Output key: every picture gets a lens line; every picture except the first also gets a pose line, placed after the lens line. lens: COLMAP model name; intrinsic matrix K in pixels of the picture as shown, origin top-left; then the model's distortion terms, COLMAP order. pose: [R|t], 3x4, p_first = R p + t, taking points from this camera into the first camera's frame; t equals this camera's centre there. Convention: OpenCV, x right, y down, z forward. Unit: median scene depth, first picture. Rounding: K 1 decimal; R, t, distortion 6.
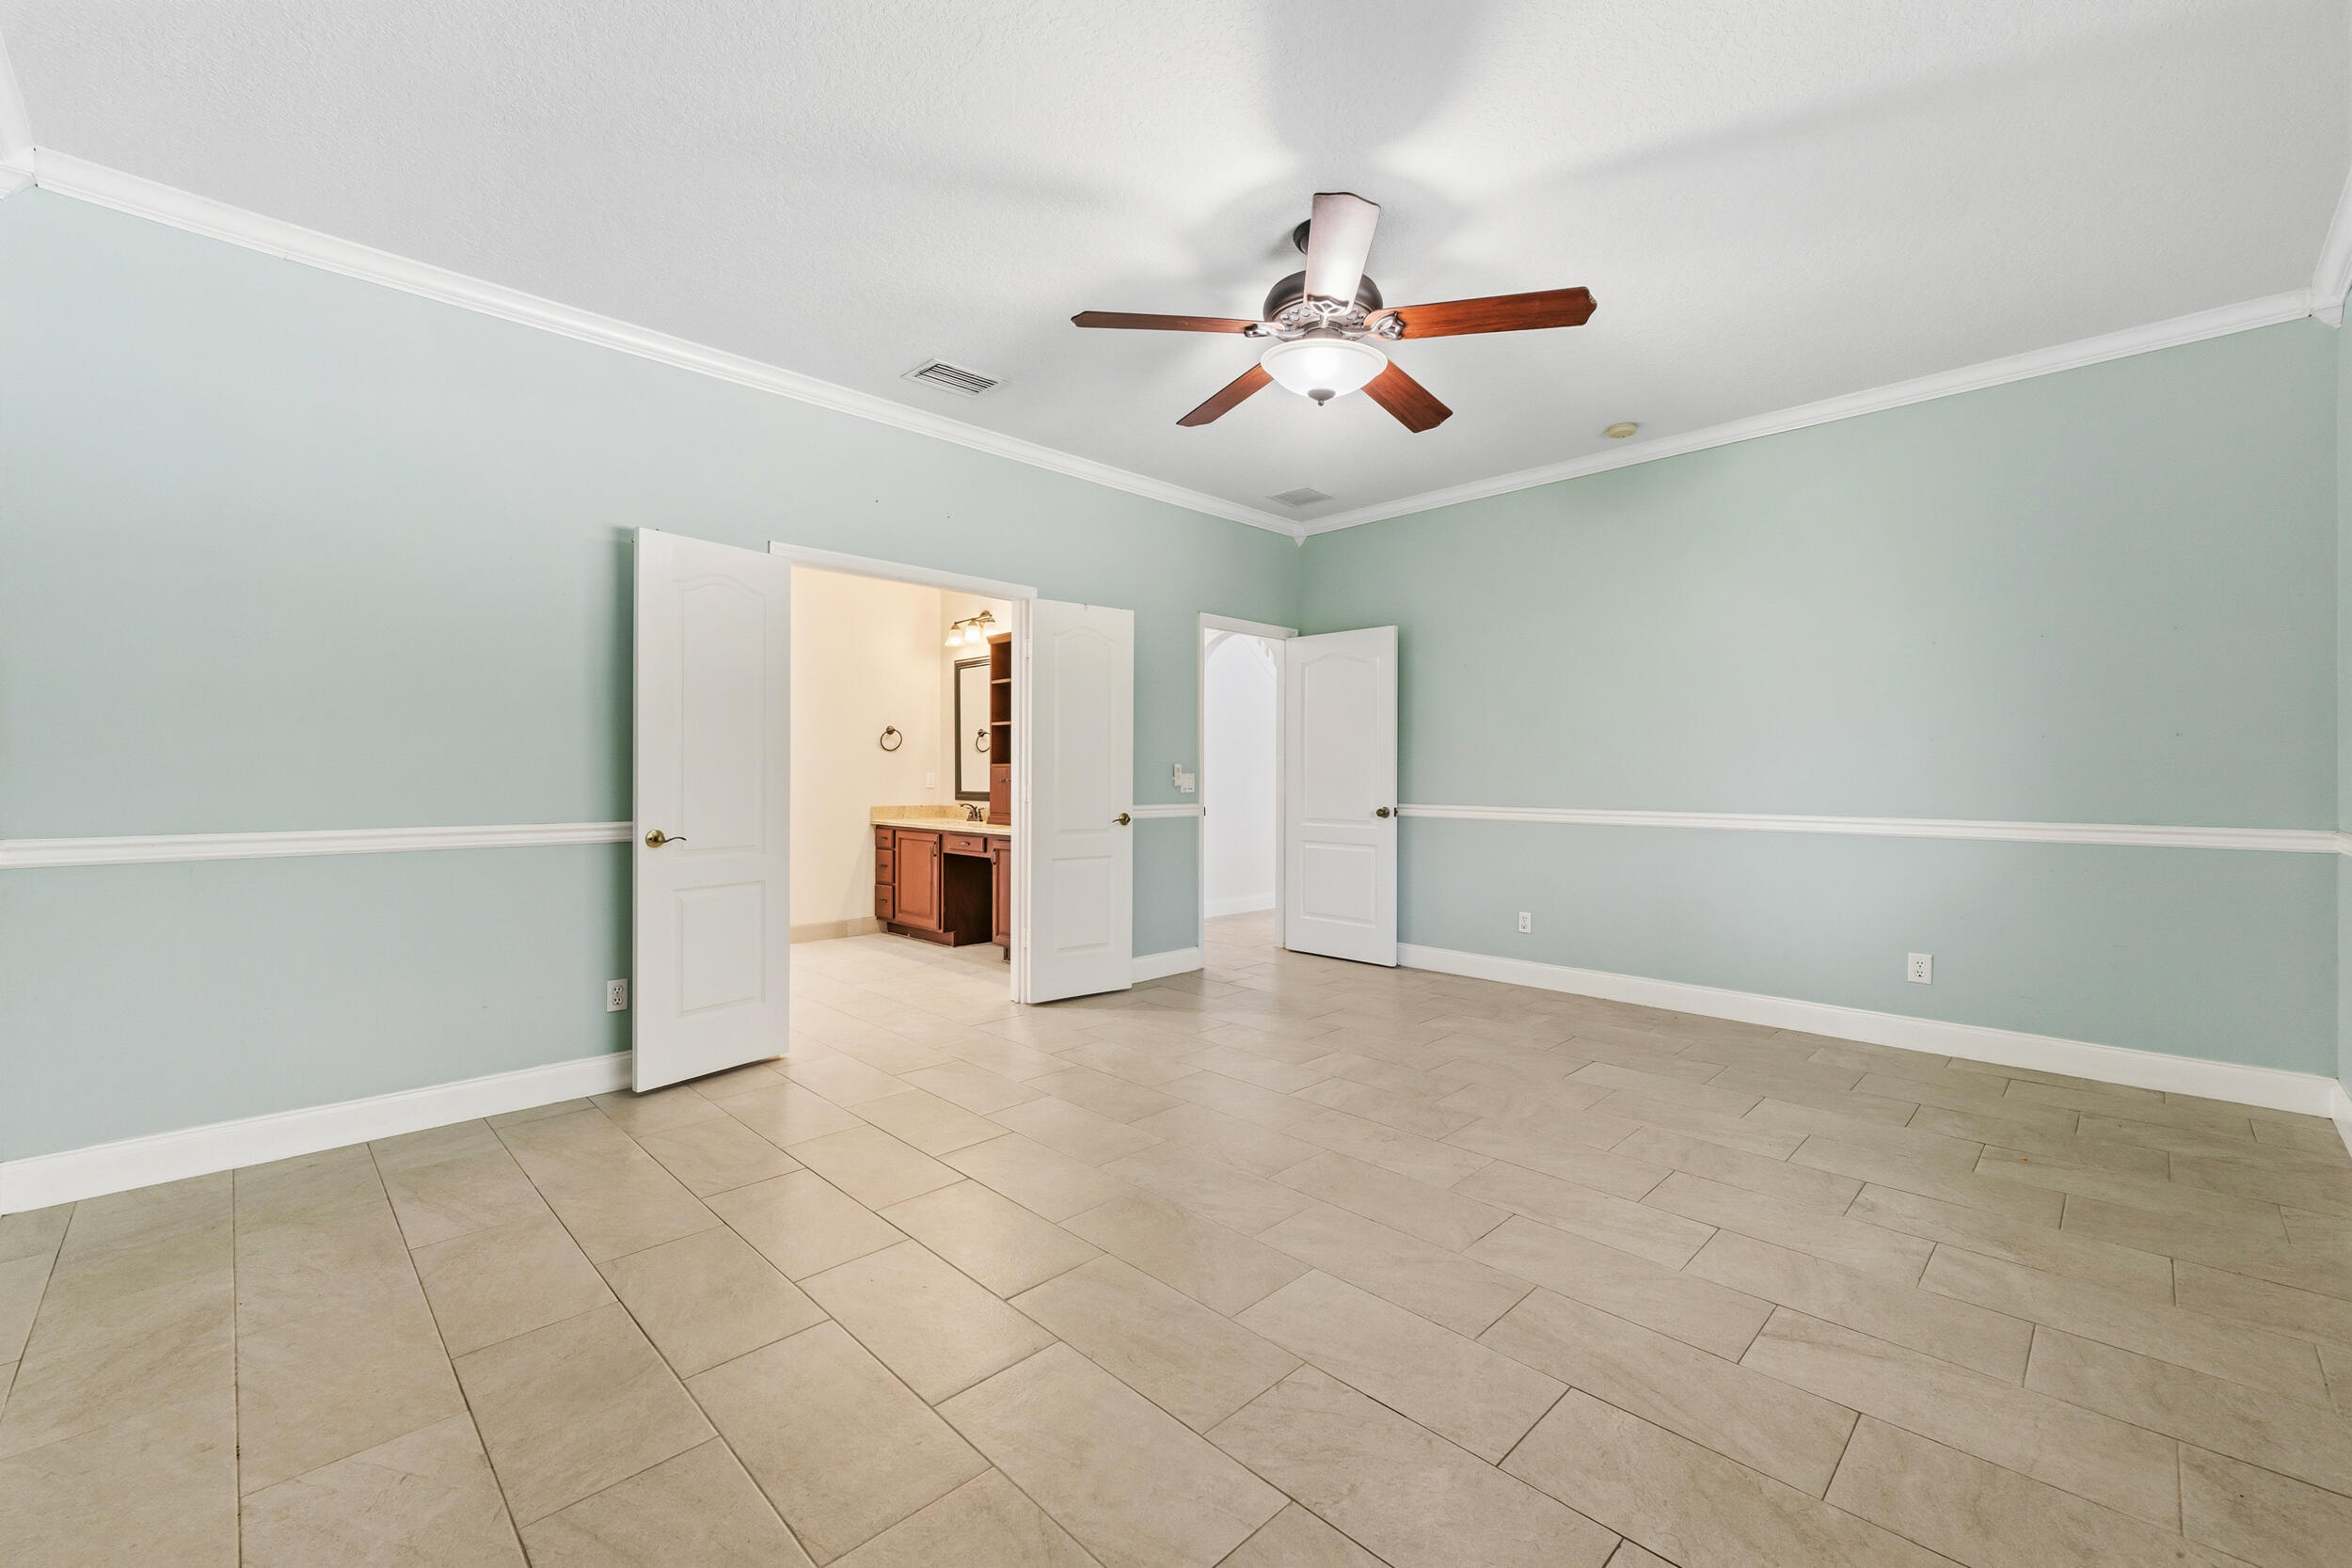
lens RADIAL K [[955.0, 0, 1174.8], [0, 955.0, 784.0], [0, 0, 1]] dist [0.000904, 0.000050]
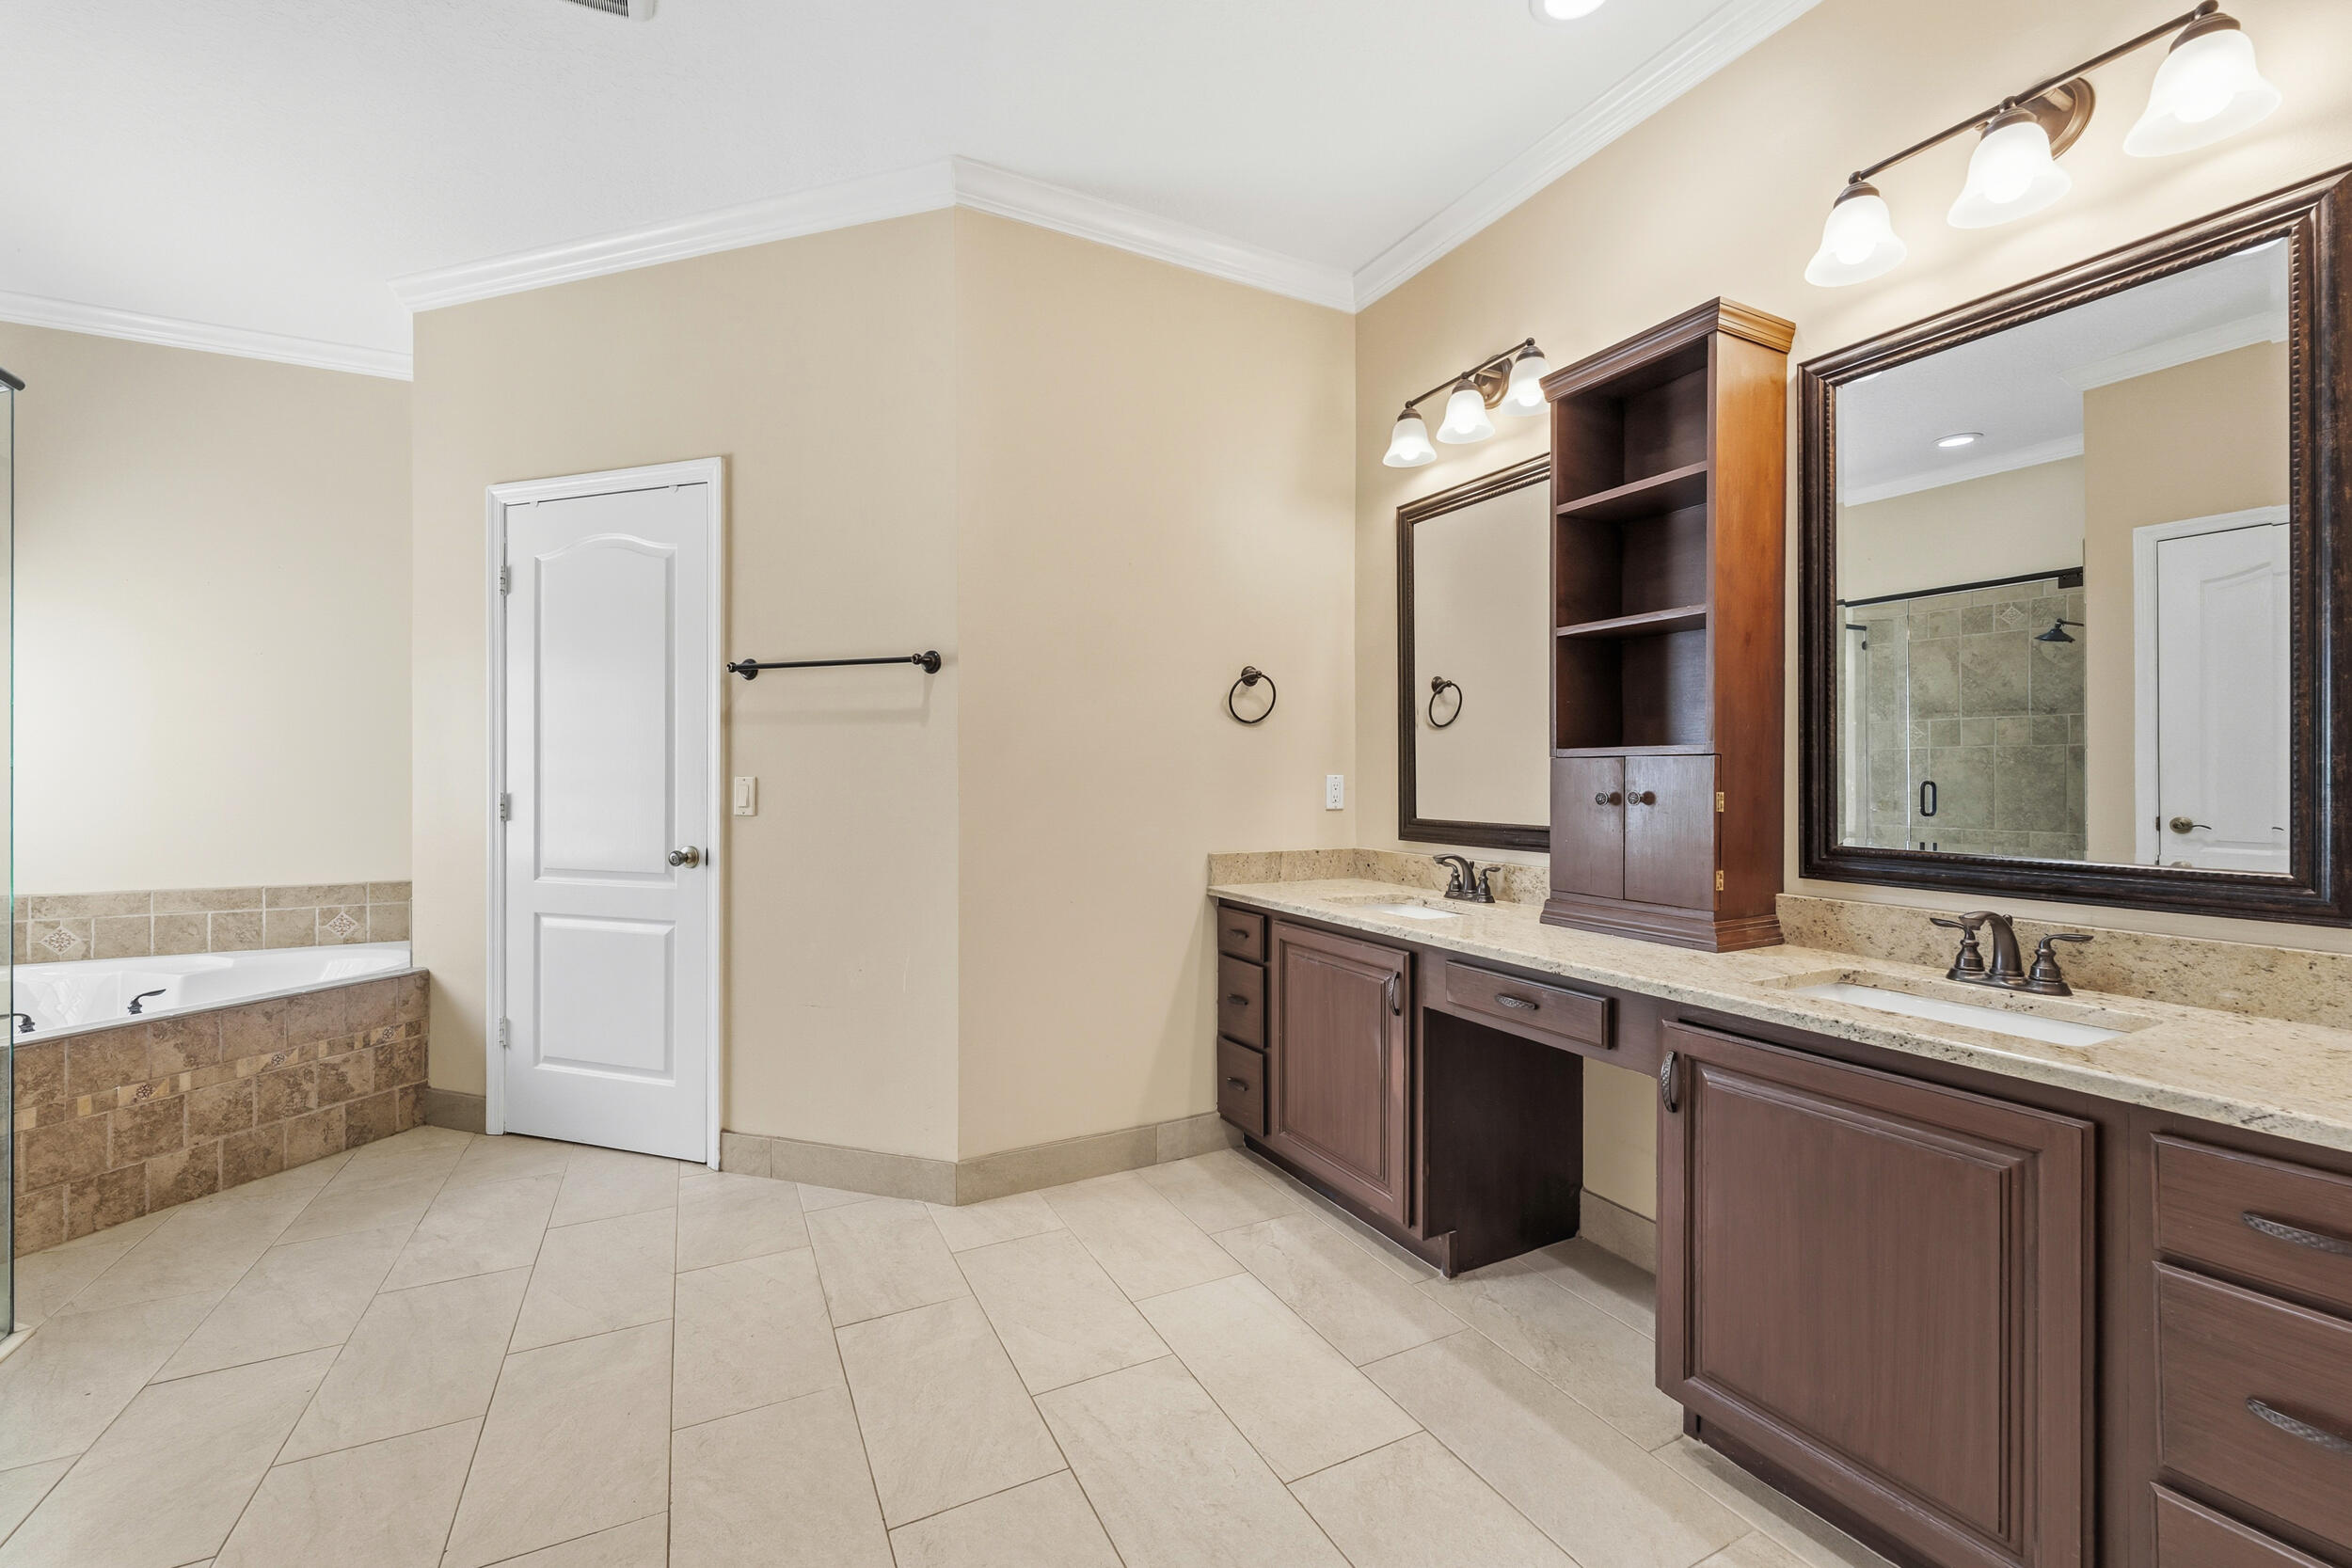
lens RADIAL K [[955.0, 0, 1172.9], [0, 955.0, 787.7], [0, 0, 1]] dist [0.000904, 0.000050]
pose [[0.953722, -0.001943, -0.300684, -0.208253], [0.001631, 0.999998, -0.001289, -0.005862], [0.300686, 0.000739, 0.953723, 0.598840]]
